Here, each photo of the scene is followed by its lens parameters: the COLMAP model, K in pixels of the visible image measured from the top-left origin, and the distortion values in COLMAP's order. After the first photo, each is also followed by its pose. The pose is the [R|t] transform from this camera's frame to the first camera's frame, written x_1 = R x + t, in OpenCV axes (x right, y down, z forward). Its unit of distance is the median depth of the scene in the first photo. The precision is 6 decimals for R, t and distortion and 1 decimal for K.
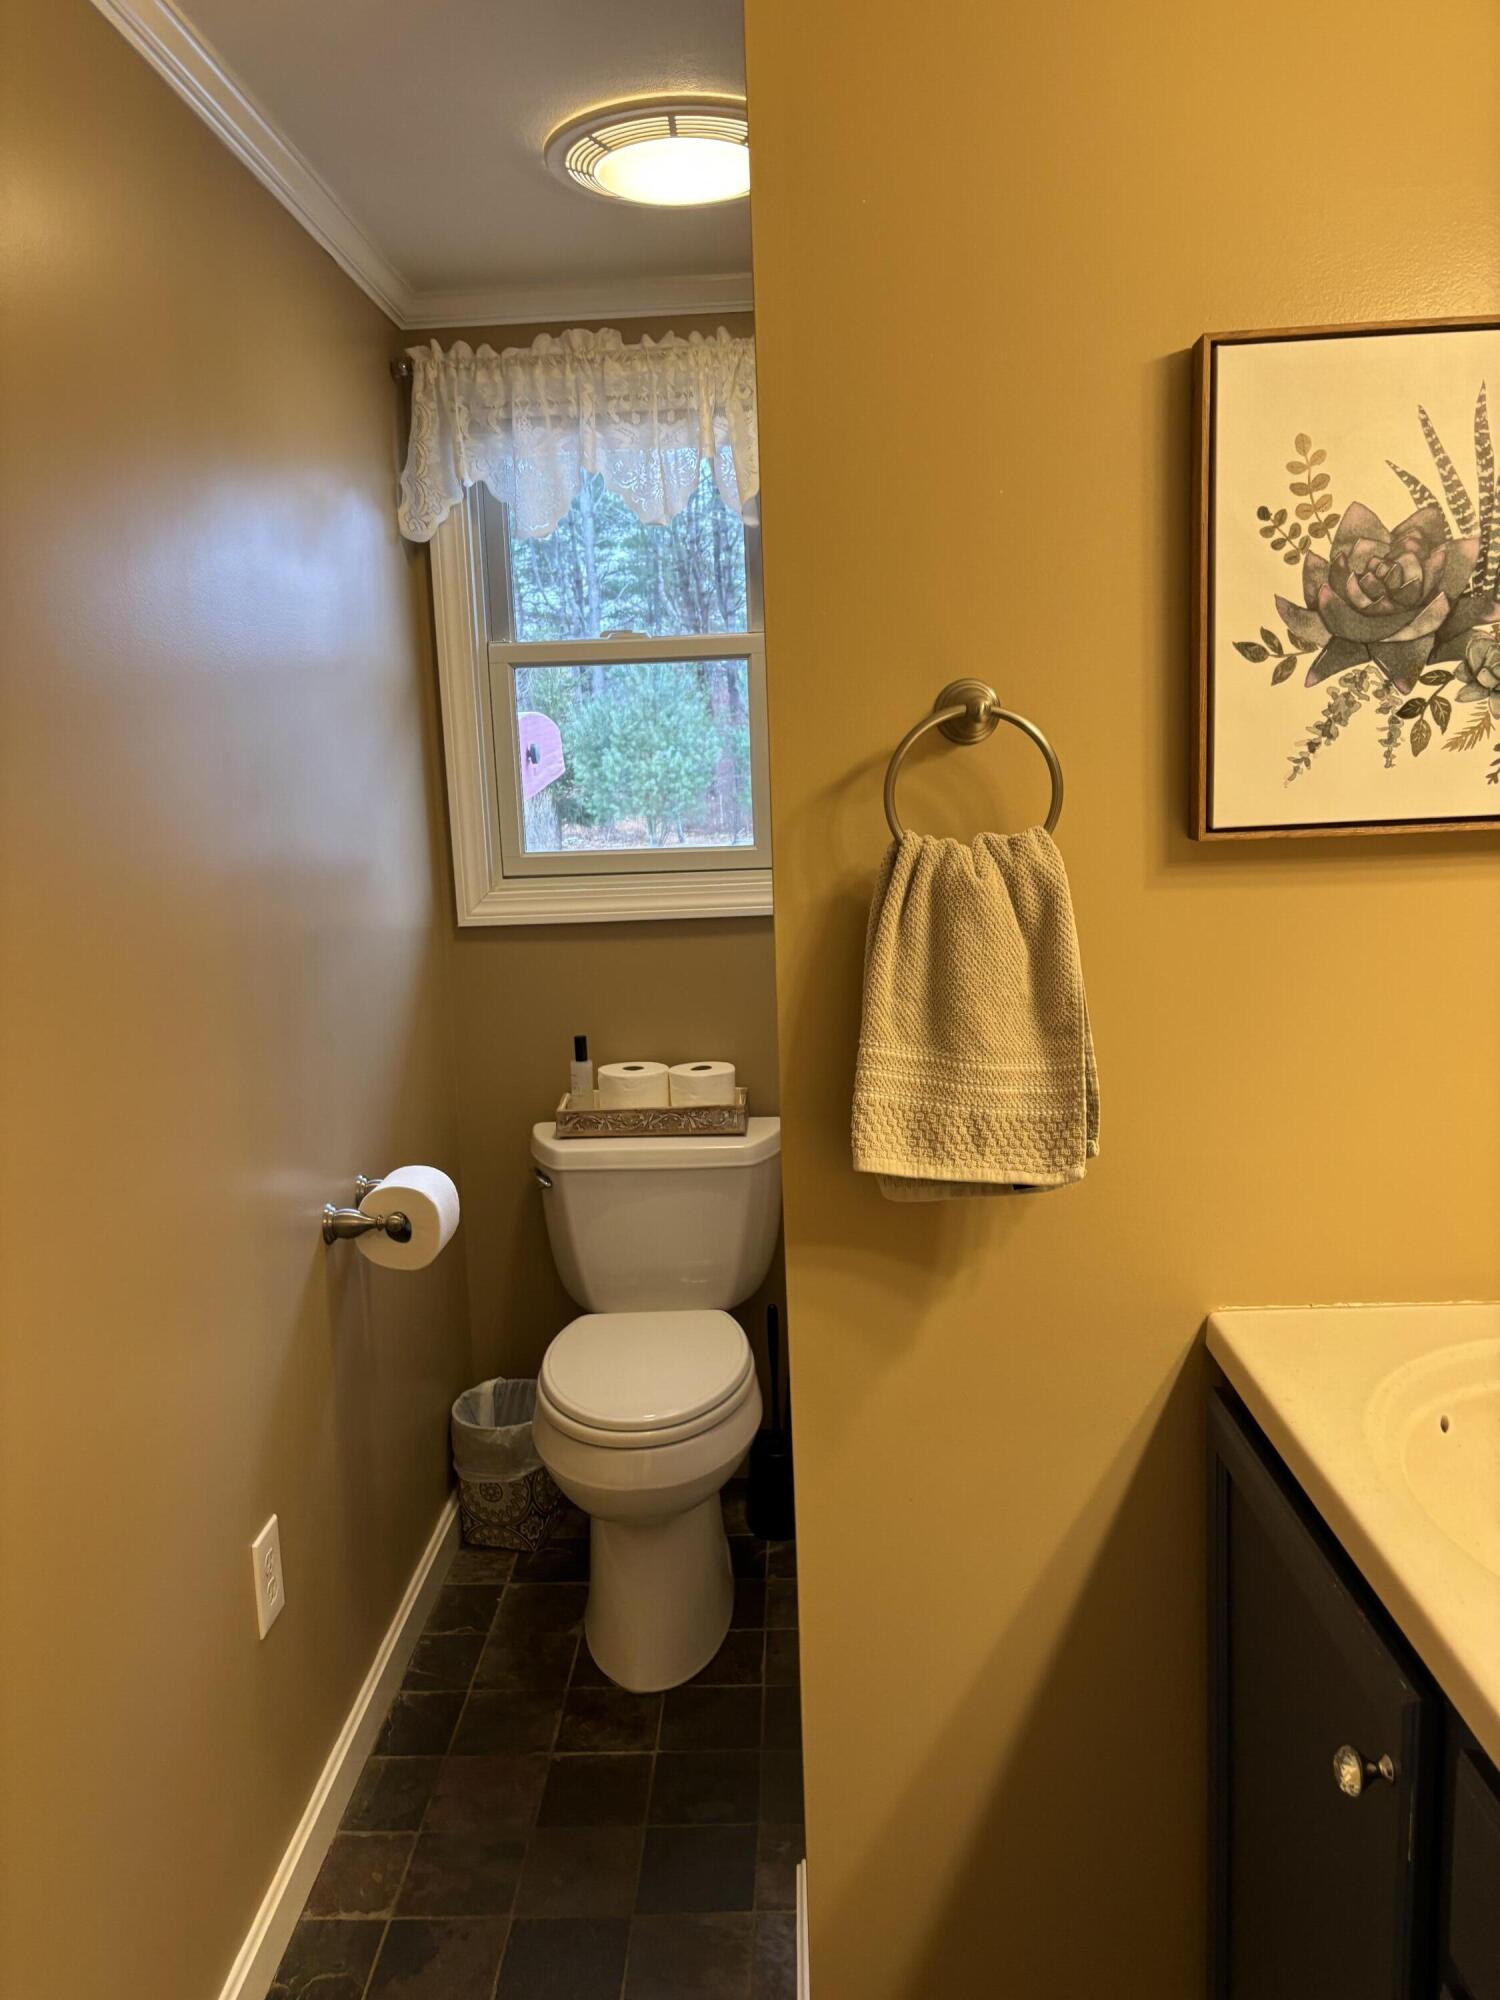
lens RADIAL K [[1511.6, 0, 741.1], [0, 1511.6, 1001.5], [0, 0, 1]] dist [0.056847, -0.065478]
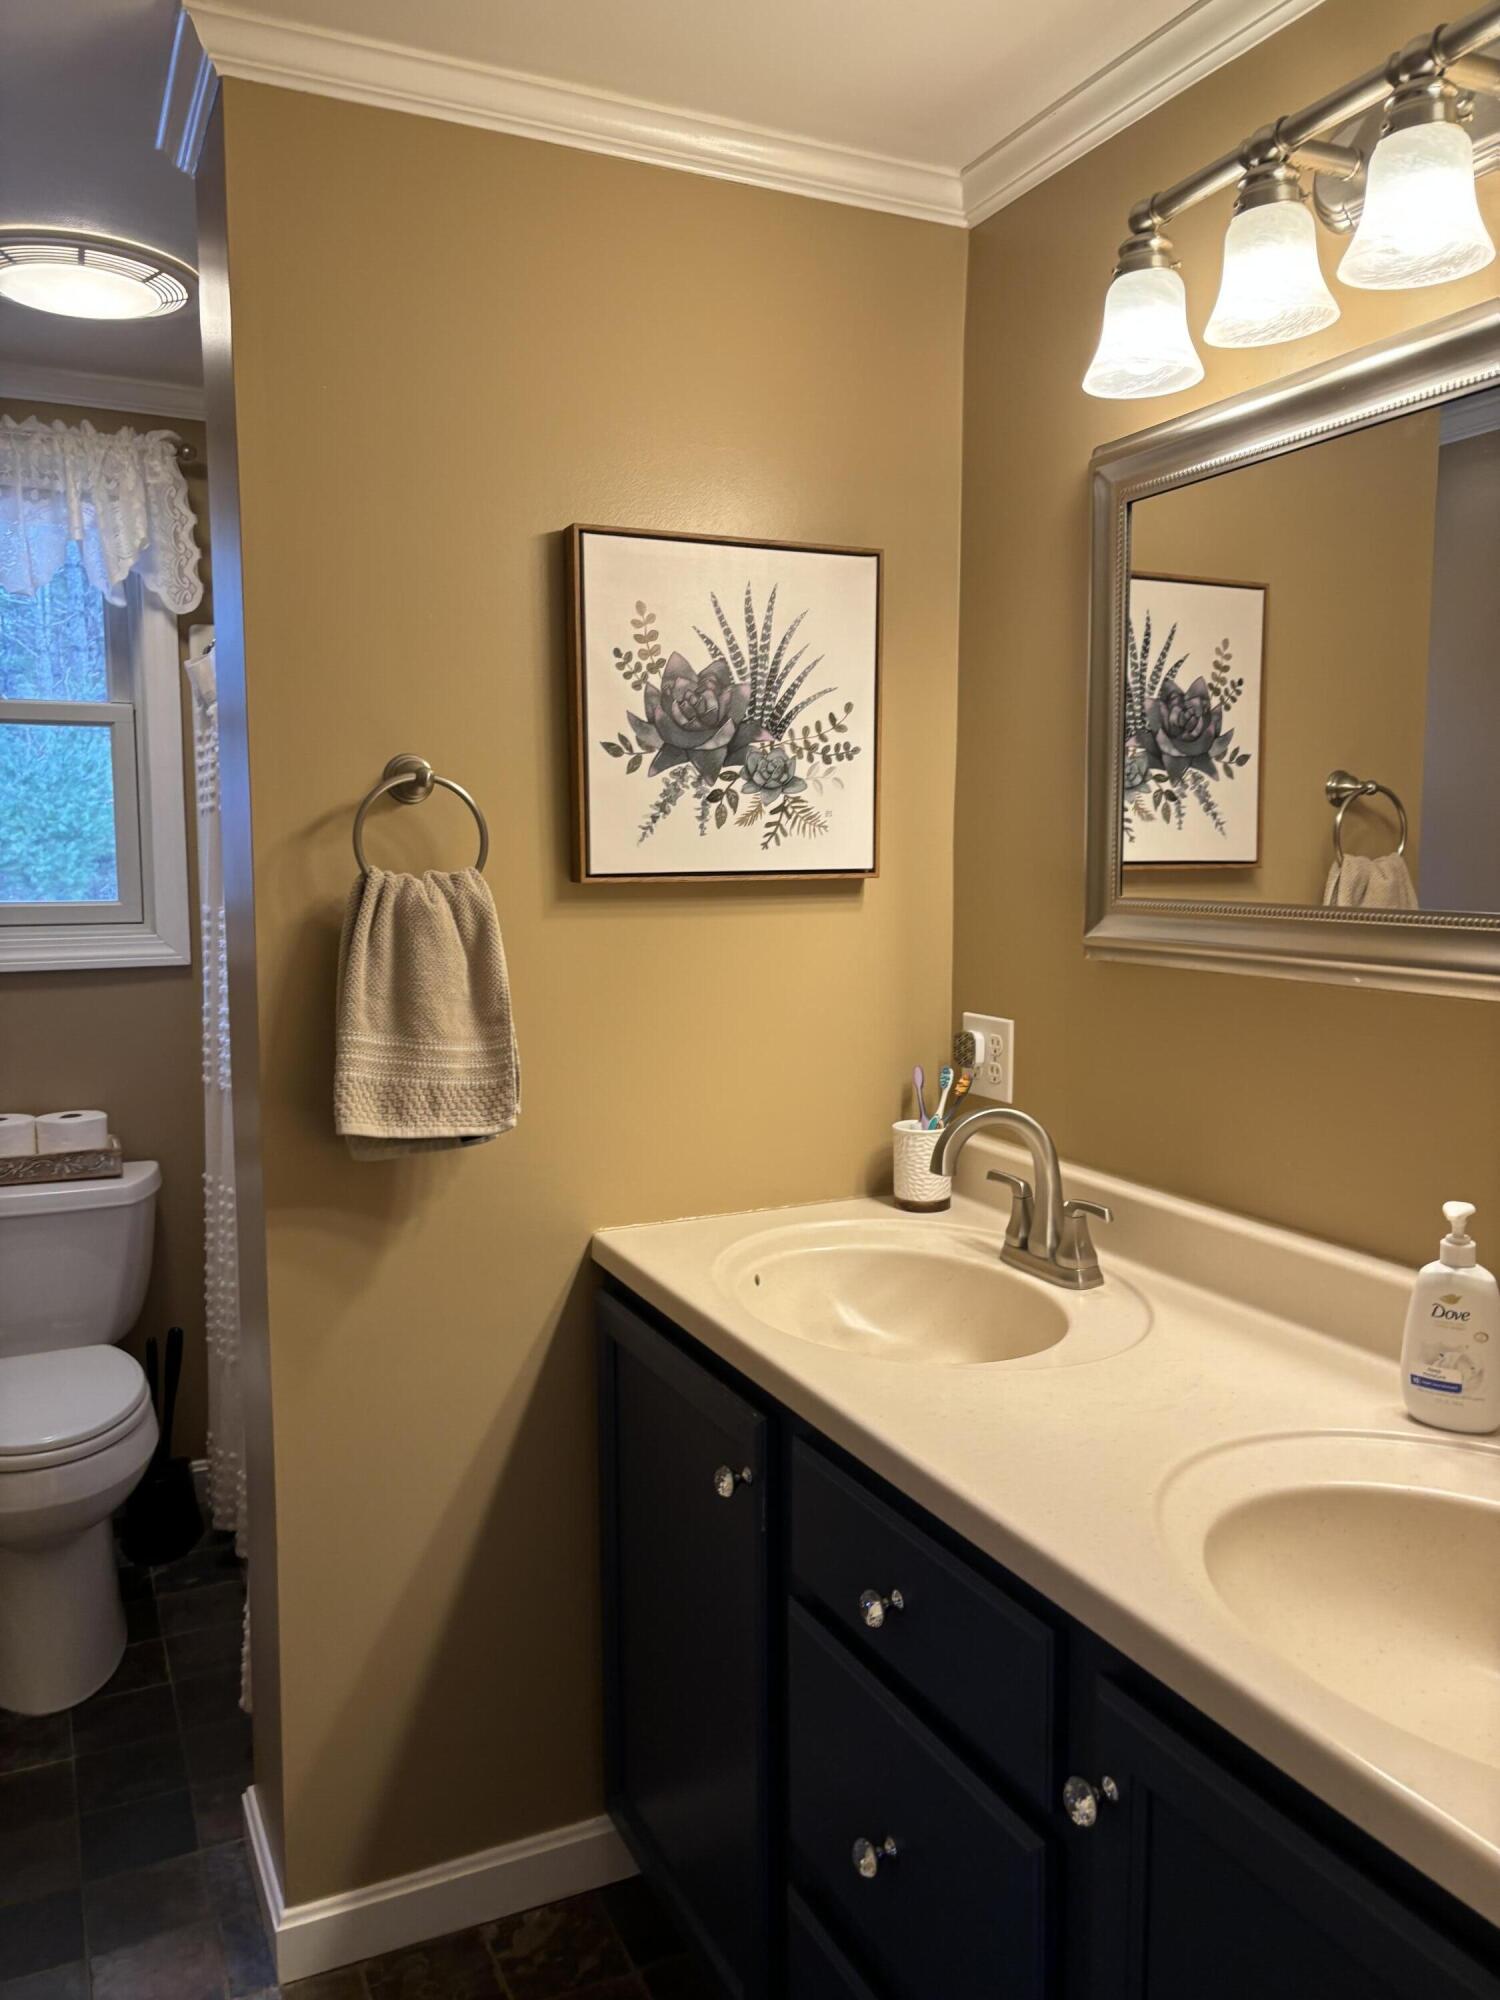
lens RADIAL K [[1511.6, 0, 756.9], [0, 1511.6, 1009.1], [0, 0, 1]] dist [0.056847, -0.065478]
pose [[0.881411, -0.014008, 0.472143, -0.209898], [0.041718, 0.997963, -0.048271, 0.082446], [-0.470505, 0.062243, 0.880199, -0.277252]]
